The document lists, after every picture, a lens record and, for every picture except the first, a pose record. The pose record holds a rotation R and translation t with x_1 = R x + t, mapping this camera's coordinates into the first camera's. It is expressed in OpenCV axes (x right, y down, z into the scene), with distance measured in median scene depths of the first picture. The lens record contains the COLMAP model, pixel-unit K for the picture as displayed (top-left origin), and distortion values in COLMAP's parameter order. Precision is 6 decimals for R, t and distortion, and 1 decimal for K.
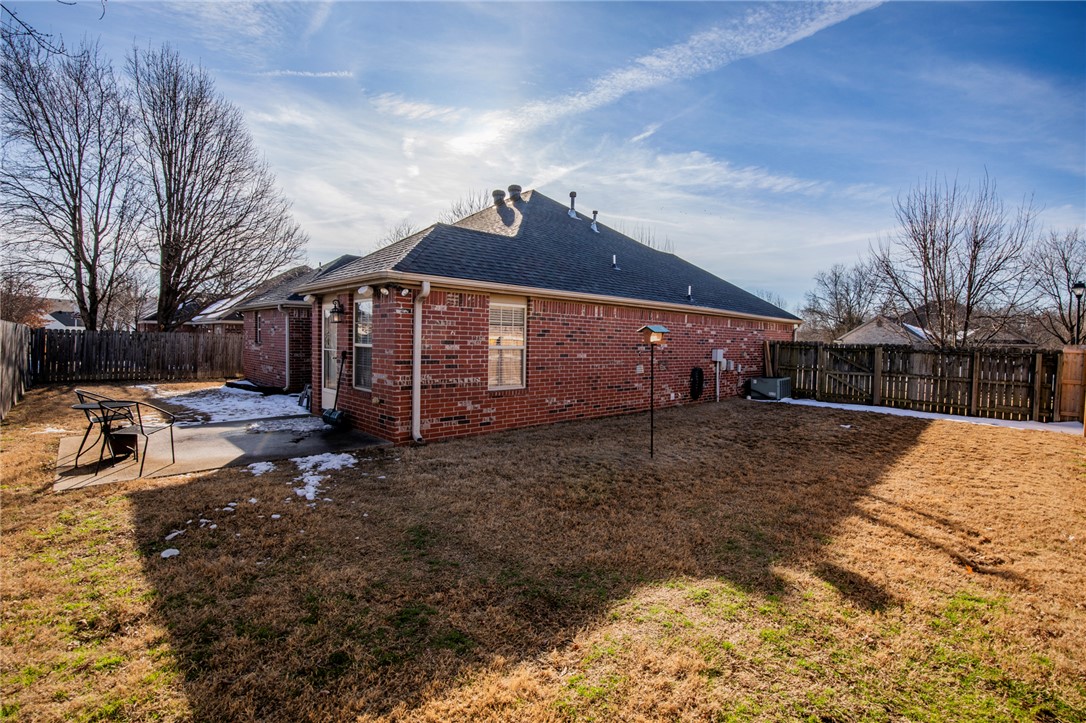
lens RADIAL K [[502.7, 0, 545.6], [0, 502.7, 370.4], [0, 0, 1]] dist [-0.021095, 0.002061]
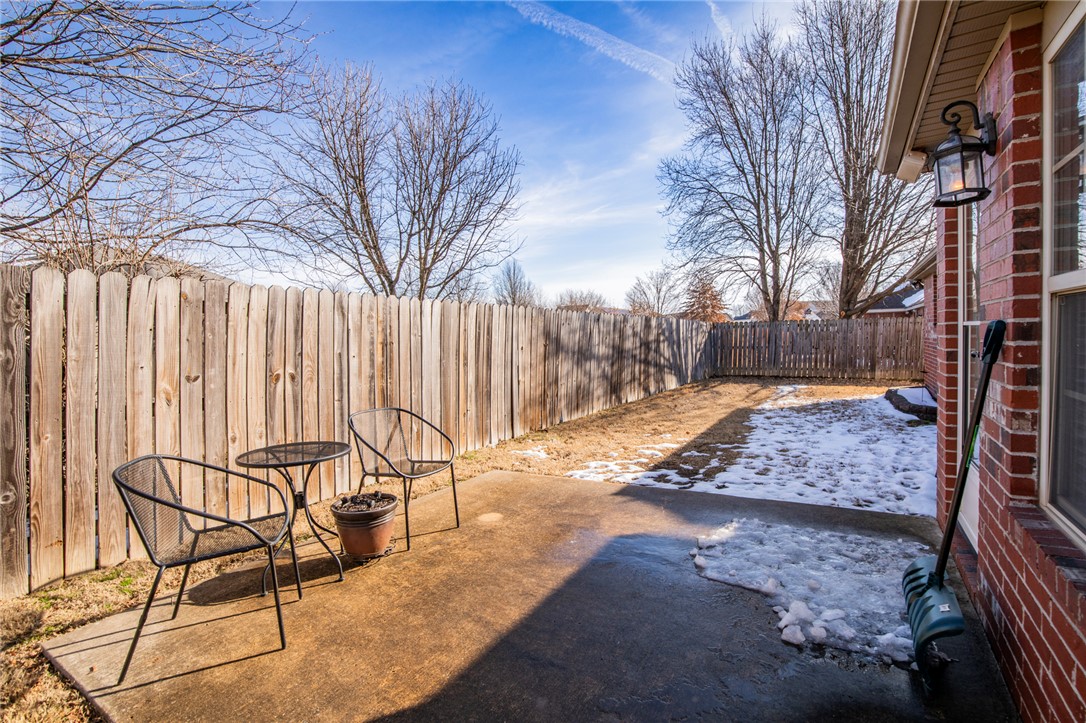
lens RADIAL K [[502.7, 0, 542.5], [0, 502.7, 354.0], [0, 0, 1]] dist [-0.021095, 0.002061]
pose [[0.253155, 0.004251, -0.967416, -0.209189], [-0.023641, 0.999719, -0.001793, -0.016924], [0.967137, 0.023325, 0.253185, 0.642902]]
